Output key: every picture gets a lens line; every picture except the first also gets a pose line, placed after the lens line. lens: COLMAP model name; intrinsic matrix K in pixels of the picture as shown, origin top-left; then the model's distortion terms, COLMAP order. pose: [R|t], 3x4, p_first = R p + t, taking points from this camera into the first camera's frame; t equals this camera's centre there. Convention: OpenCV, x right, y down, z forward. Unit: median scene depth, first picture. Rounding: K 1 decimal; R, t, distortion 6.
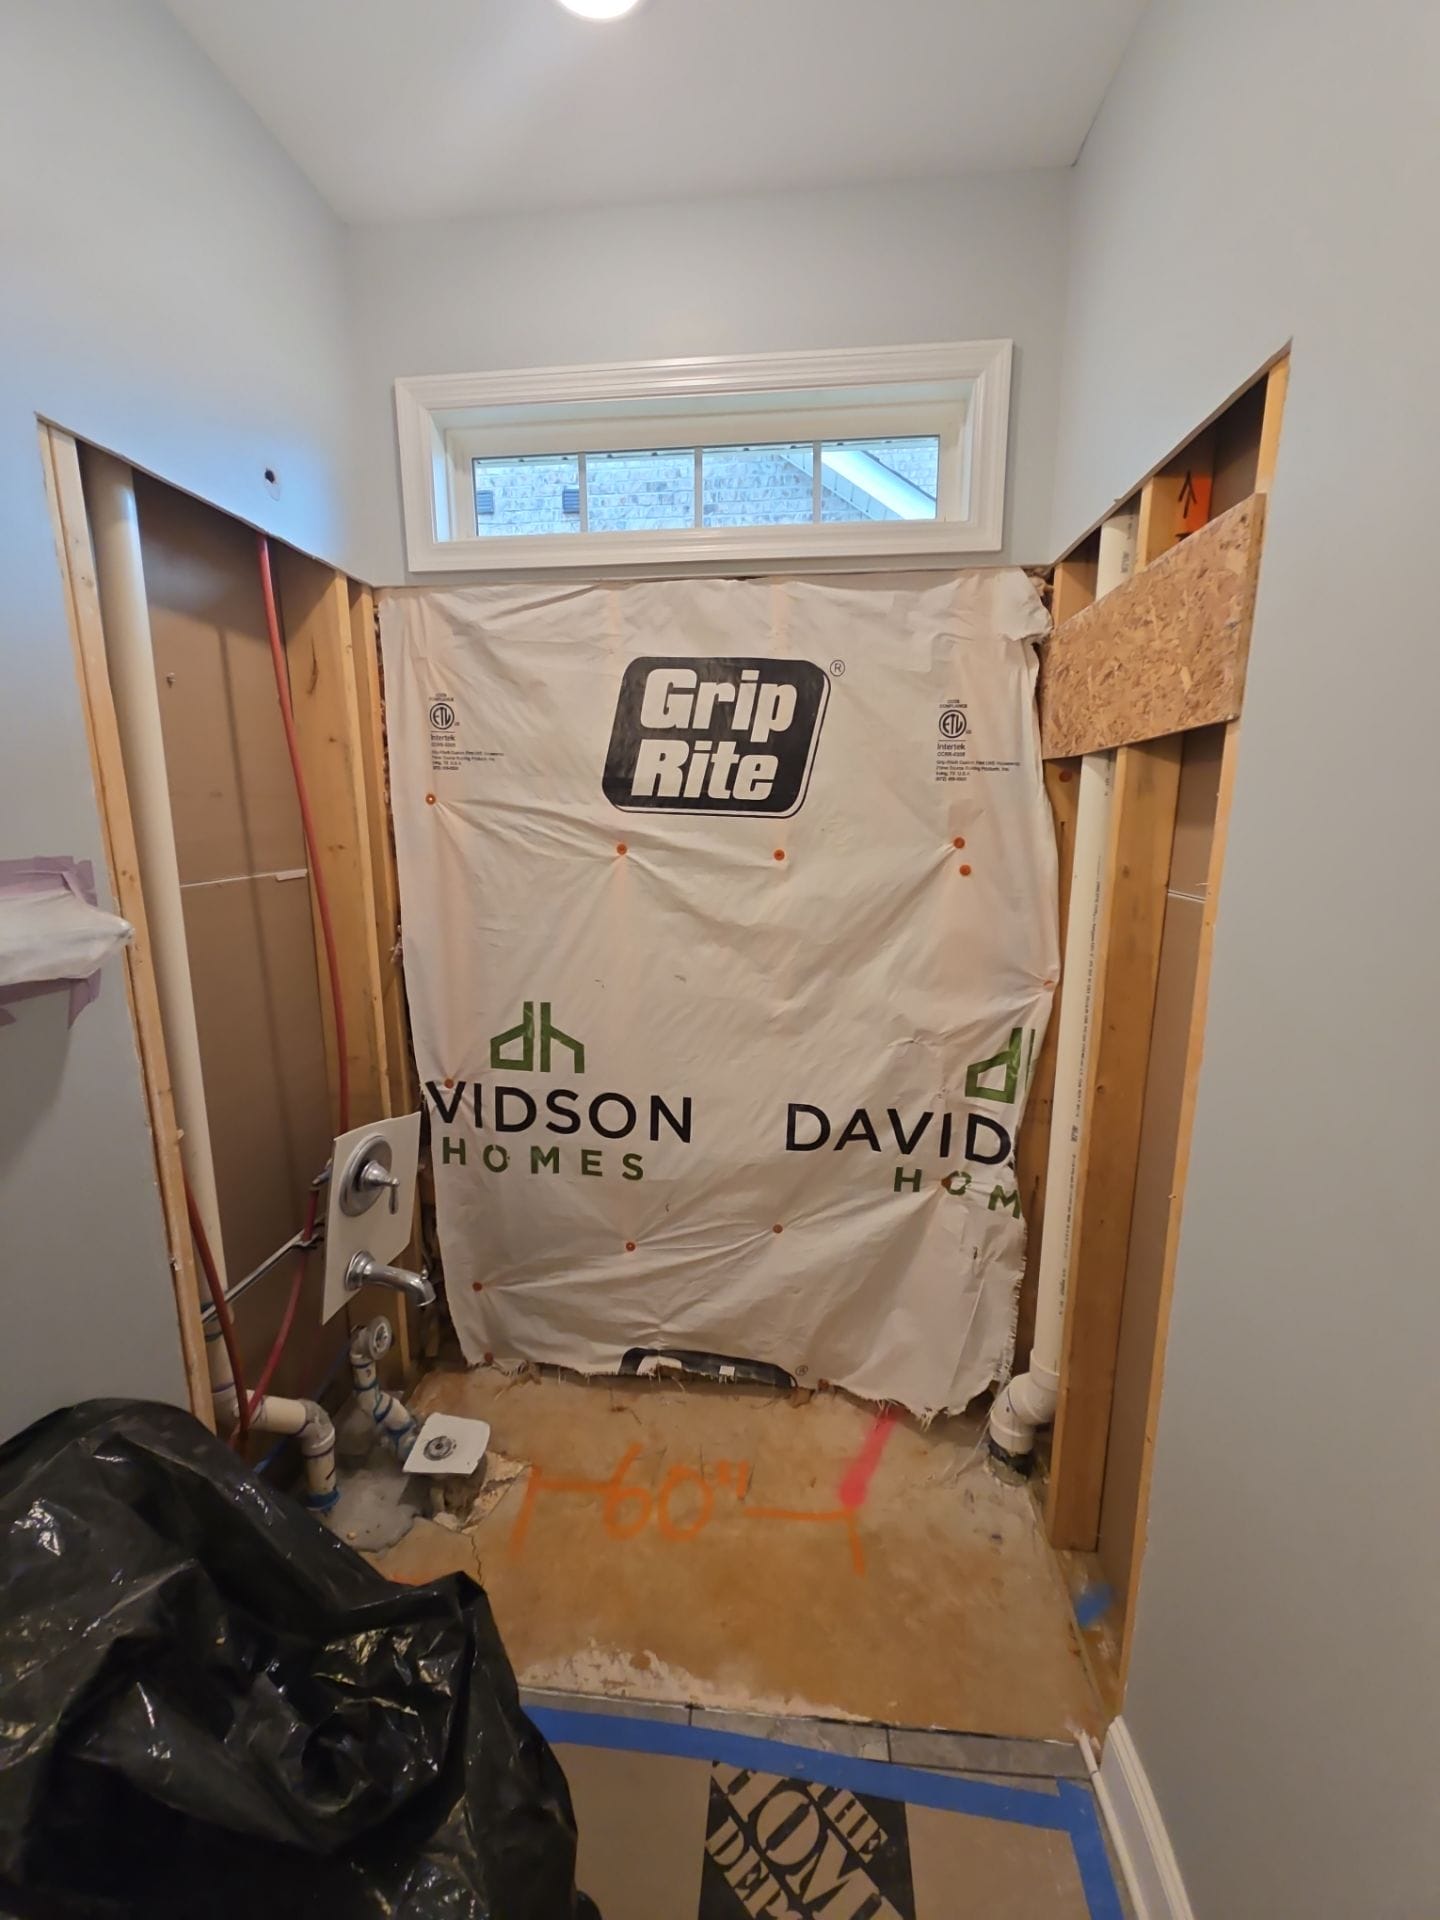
lens RADIAL K [[780.4, 0, 720.0], [0, 780.4, 960.0], [0, 0, 1]] dist [0.022500, -0.007967]
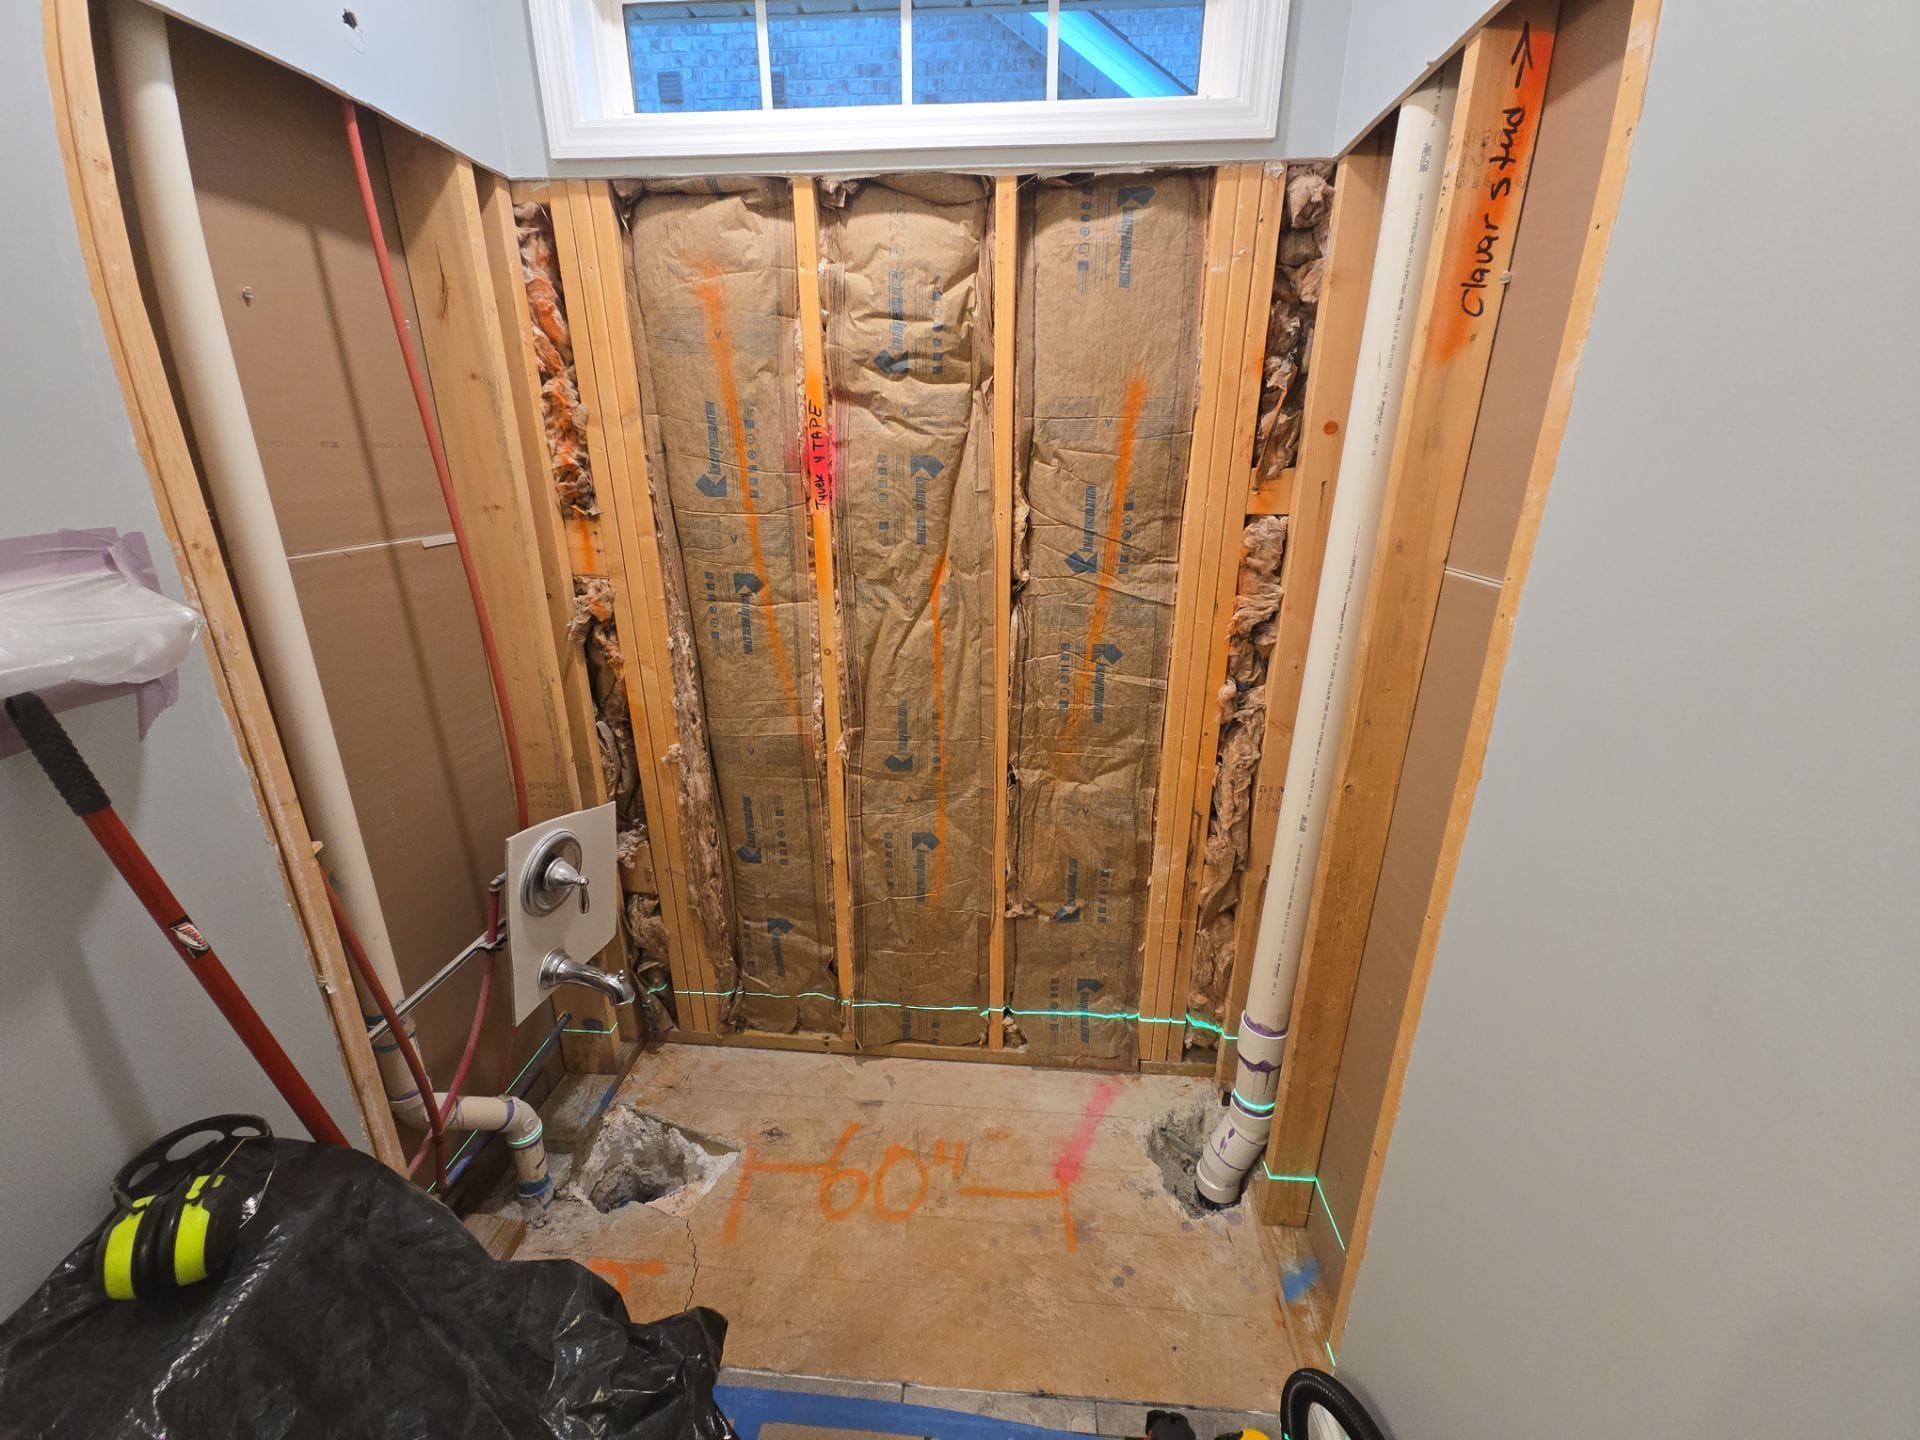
lens RADIAL K [[780.4, 0, 958.6], [0, 780.4, 731.5], [0, 0, 1]] dist [0.022500, -0.007967]
pose [[0.999894, 0.000747, 0.014520, 0.016569], [-0.002869, 0.989184, 0.146652, -0.030408], [-0.014253, -0.146678, 0.989082, 0.104390]]
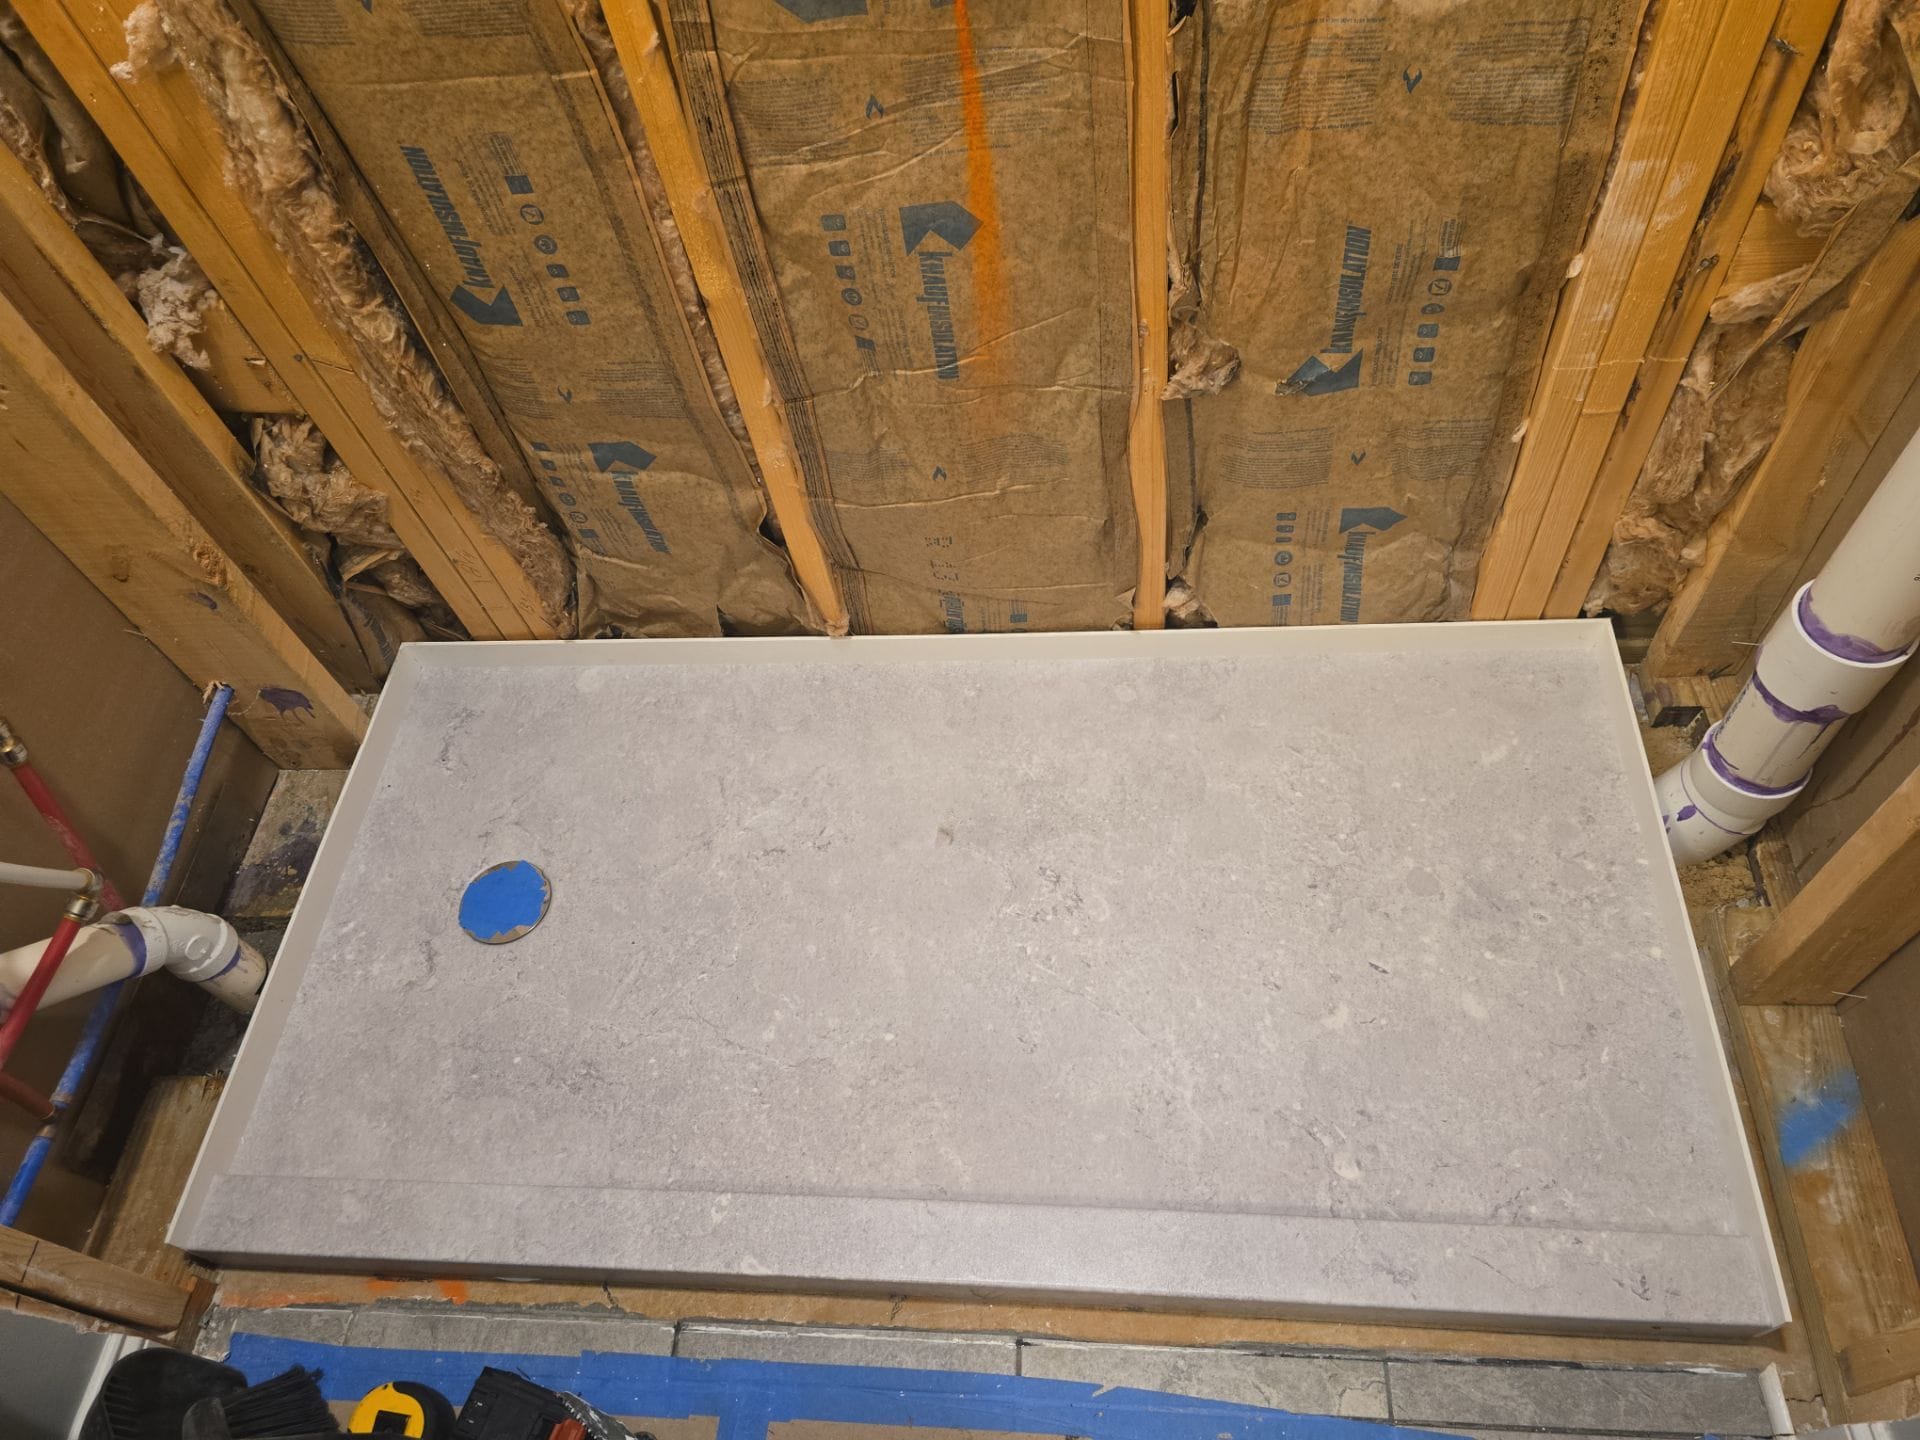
lens RADIAL K [[1285.3, 0, 974.9], [0, 1285.3, 720.5], [0, 0, 1]] dist [0.080243, -0.056114]
pose [[0.993405, -0.086167, -0.075641, 0.033941], [0.114417, 0.702300, 0.702626, 0.004901], [-0.007420, -0.706647, 0.707527, 0.588773]]
